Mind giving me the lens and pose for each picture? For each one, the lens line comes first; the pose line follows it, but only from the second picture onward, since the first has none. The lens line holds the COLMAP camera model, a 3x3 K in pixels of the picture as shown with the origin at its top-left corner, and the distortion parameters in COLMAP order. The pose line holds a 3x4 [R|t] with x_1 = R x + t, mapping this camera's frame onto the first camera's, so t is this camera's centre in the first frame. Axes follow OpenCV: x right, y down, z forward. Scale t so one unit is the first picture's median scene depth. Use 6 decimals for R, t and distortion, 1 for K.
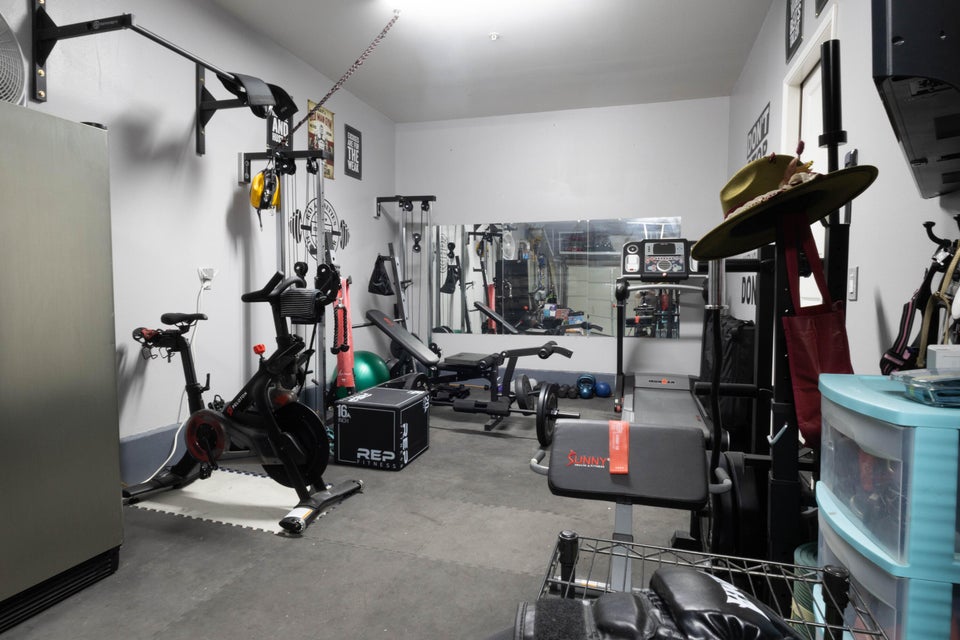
lens RADIAL K [[569.6, 0, 478.3], [0, 569.6, 317.7], [0, 0, 1]] dist [-0.001419, -0.000227]
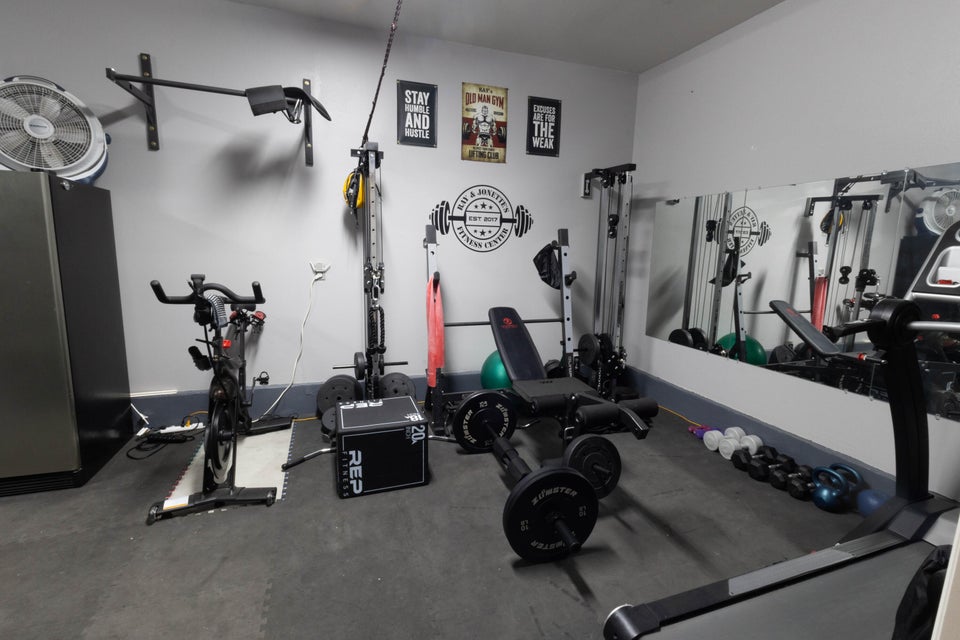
lens RADIAL K [[451.2, 0, 483.2], [0, 451.2, 318.3], [0, 0, 1]] dist [0.003339, -0.000339]
pose [[0.569795, 0.146071, -0.808701, 0.383559], [-0.061314, 0.988890, 0.135417, -0.091931], [0.819497, -0.027576, 0.572420, 0.564290]]
